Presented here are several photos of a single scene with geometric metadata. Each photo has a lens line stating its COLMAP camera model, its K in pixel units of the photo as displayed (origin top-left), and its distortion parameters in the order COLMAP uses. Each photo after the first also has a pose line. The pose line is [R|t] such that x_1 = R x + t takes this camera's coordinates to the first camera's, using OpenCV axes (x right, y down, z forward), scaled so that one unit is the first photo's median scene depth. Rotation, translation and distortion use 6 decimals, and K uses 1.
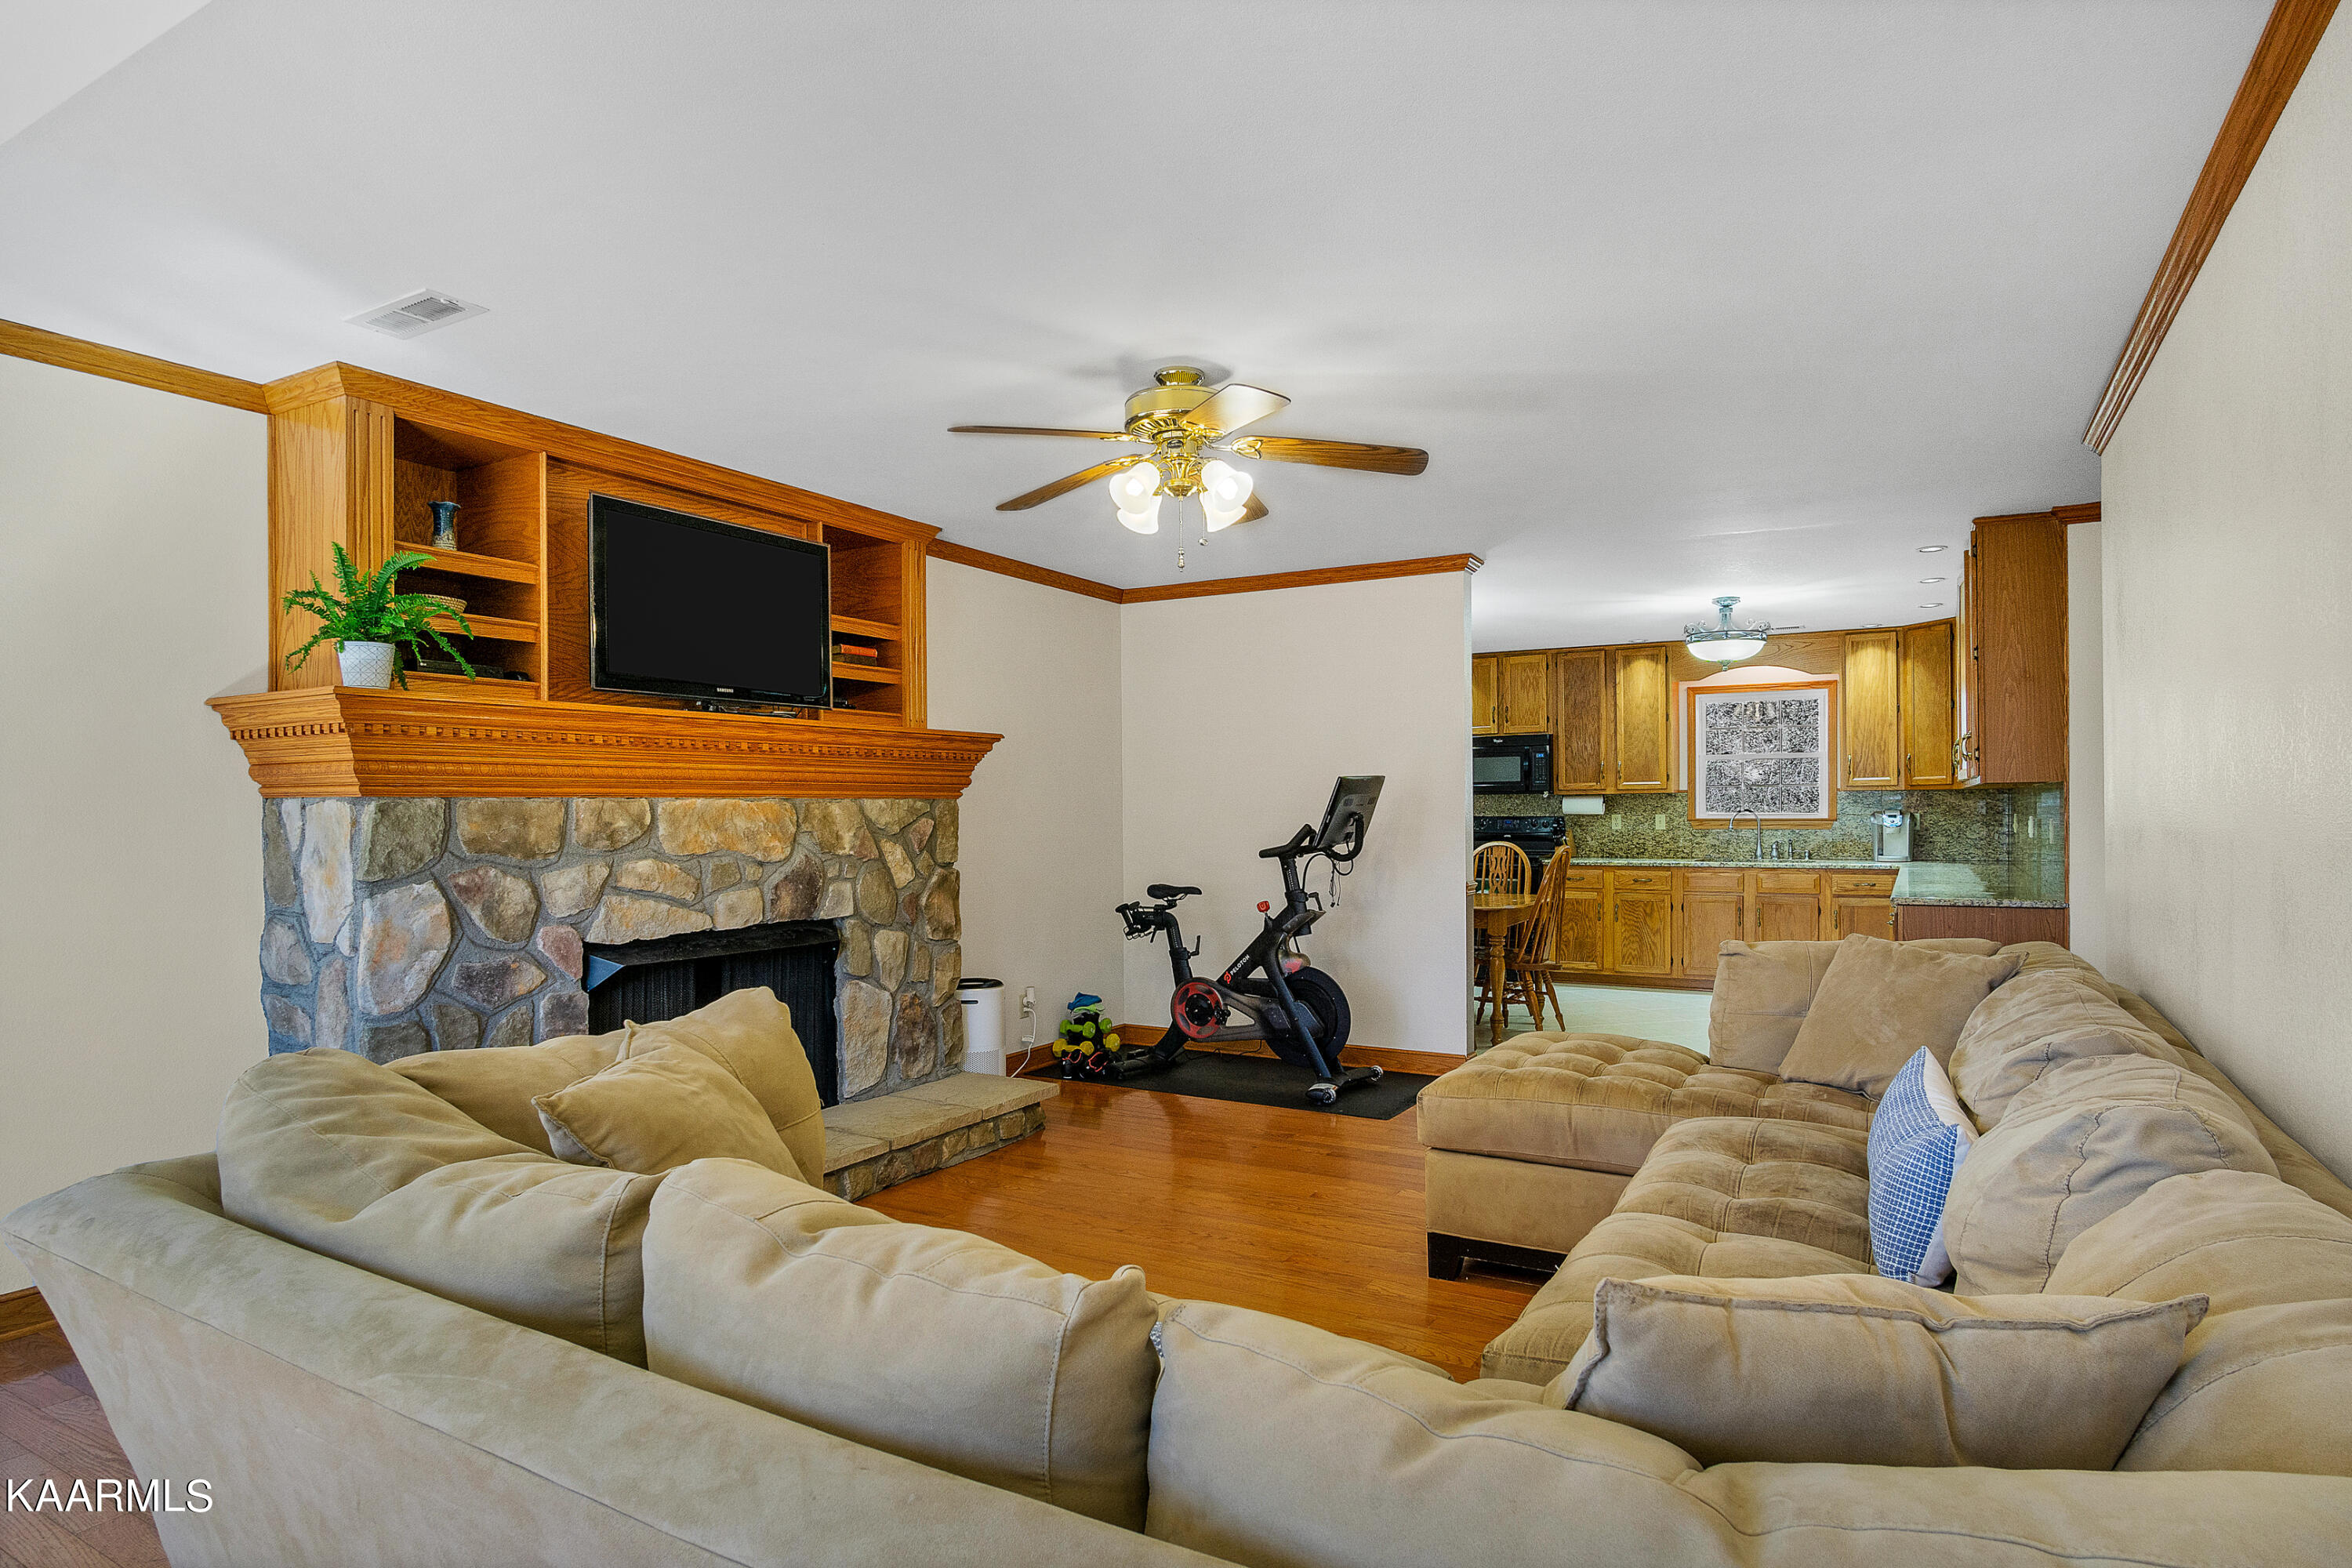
lens RADIAL K [[1275.0, 0, 1175.9], [0, 1275.0, 825.7], [0, 0, 1]] dist [-0.036530, 0.000196]
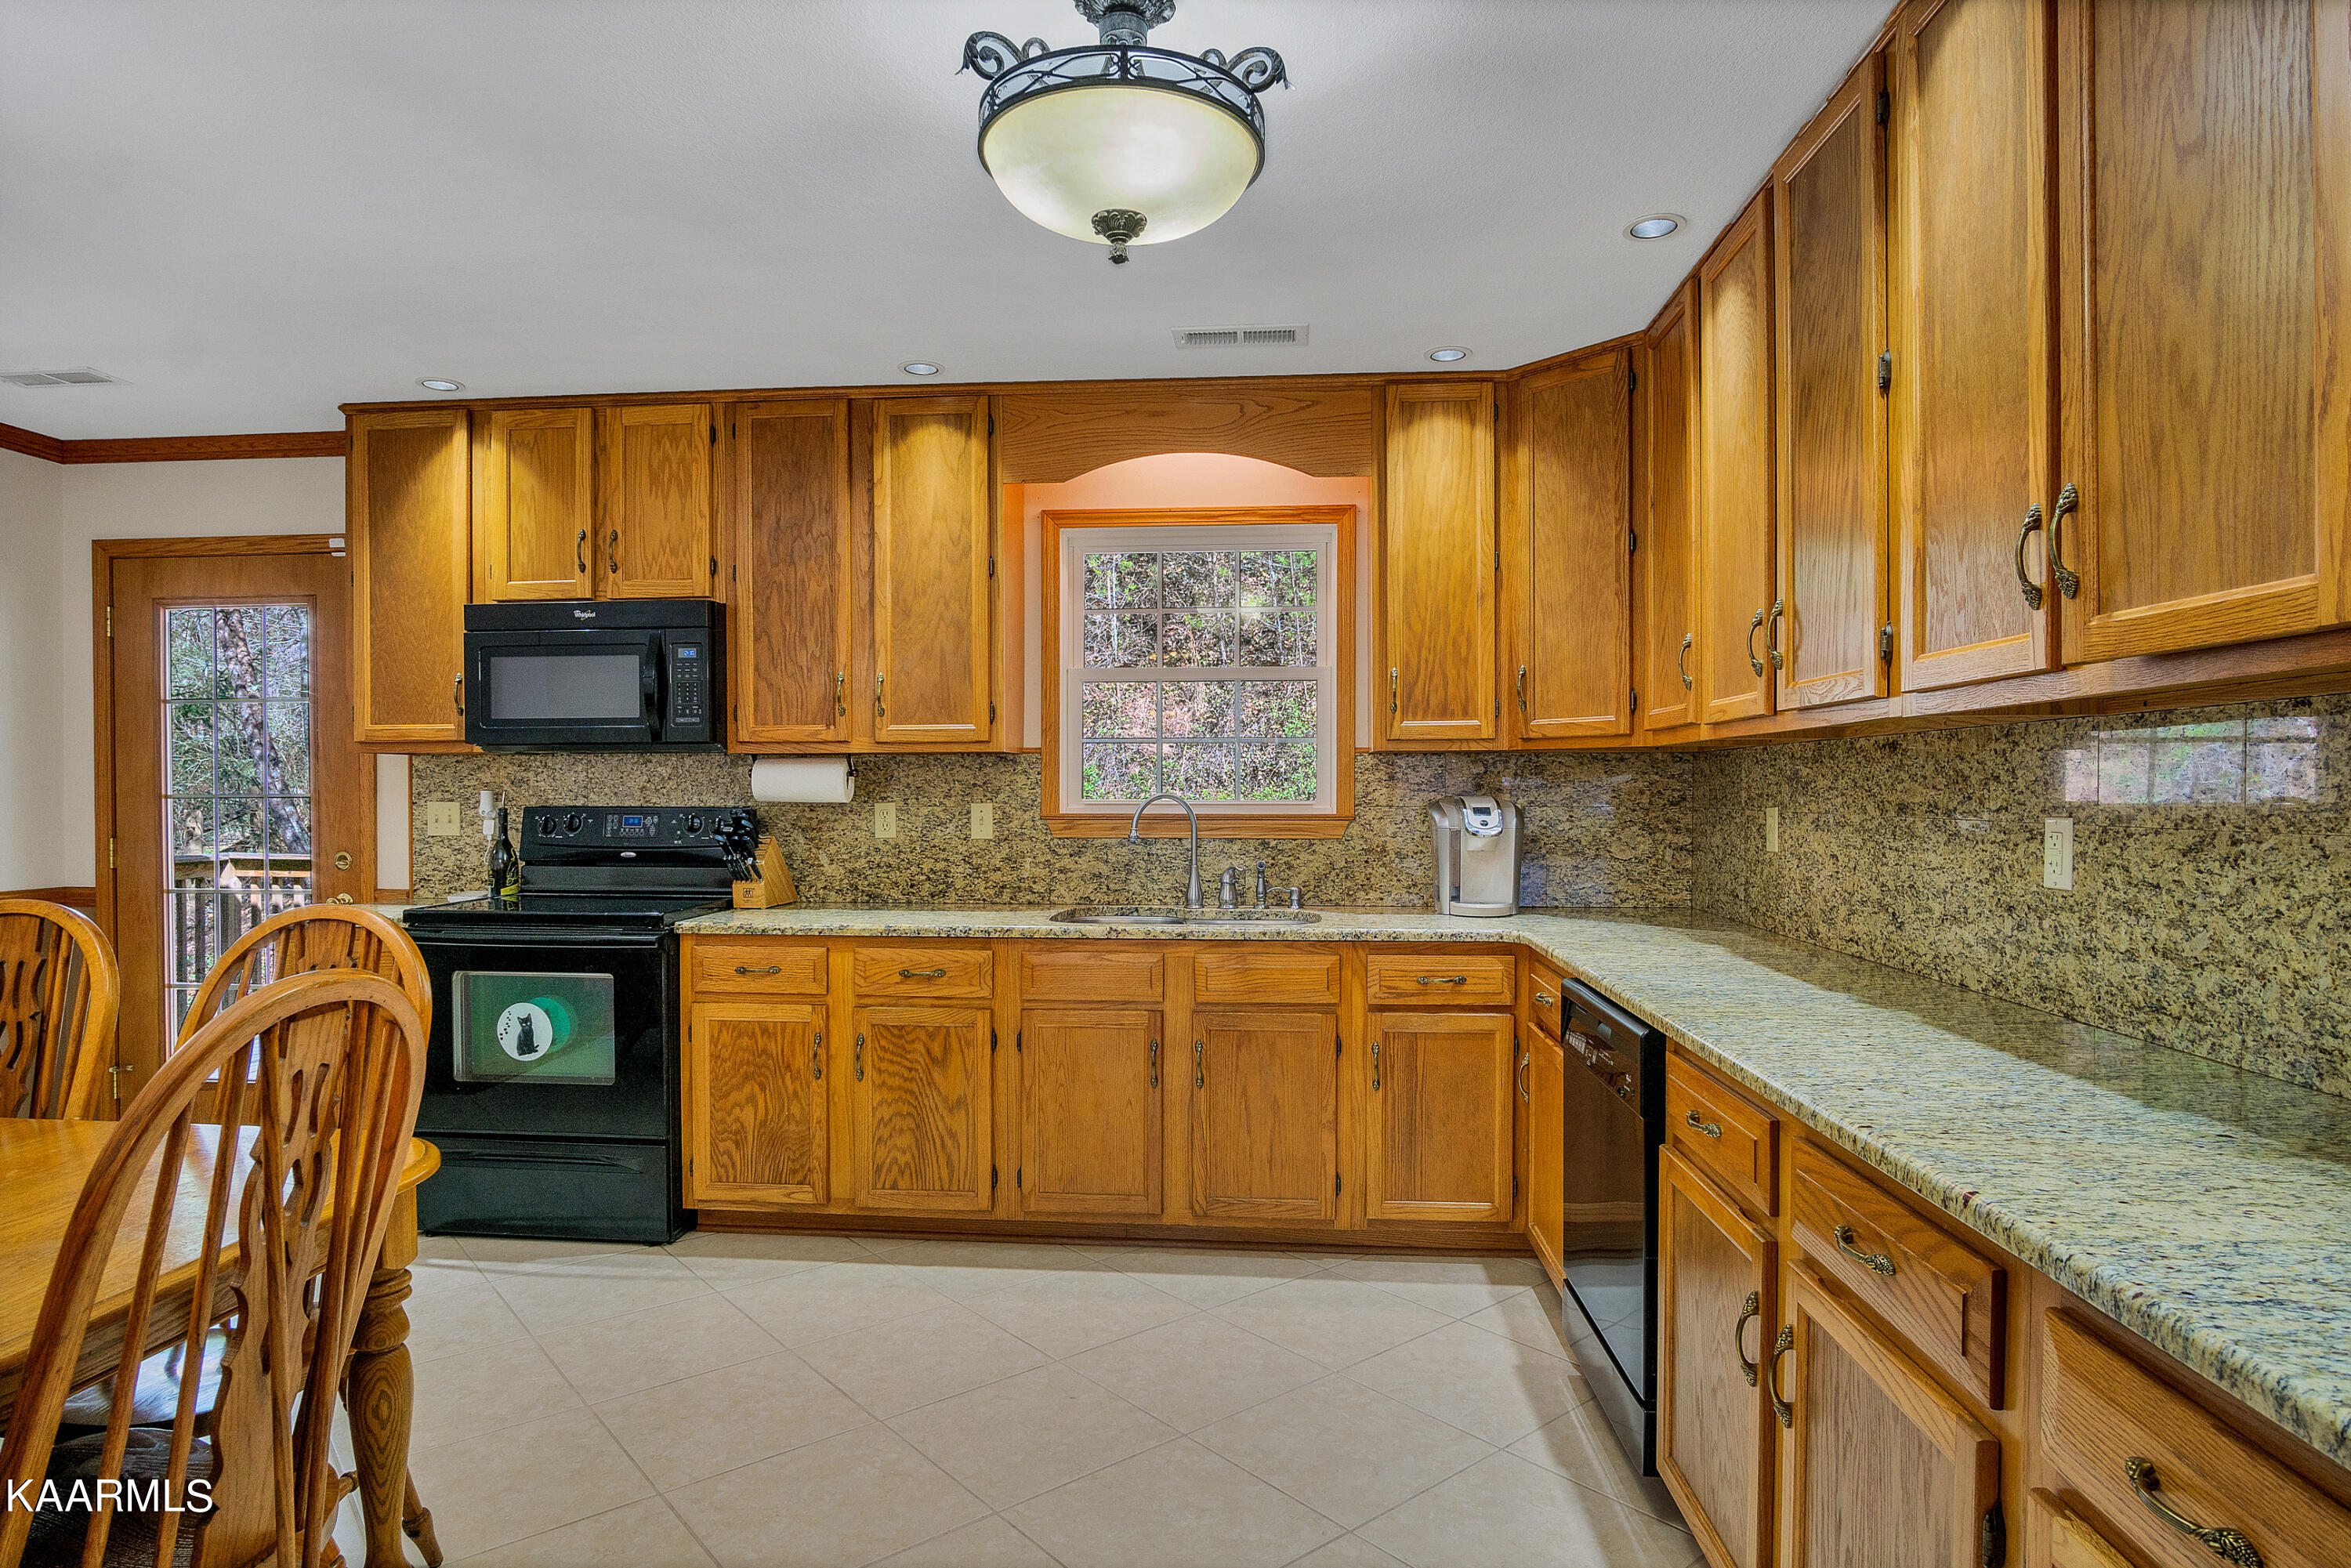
lens RADIAL K [[1310.6, 0, 1168.1], [0, 1310.6, 774.9], [0, 0, 1]] dist [-0.040844, 0.000842]
pose [[0.904478, 0.012385, 0.426340, 0.247313], [-0.001067, 0.999641, -0.026776, -0.006752], [-0.426519, 0.023763, 0.904166, 0.565604]]
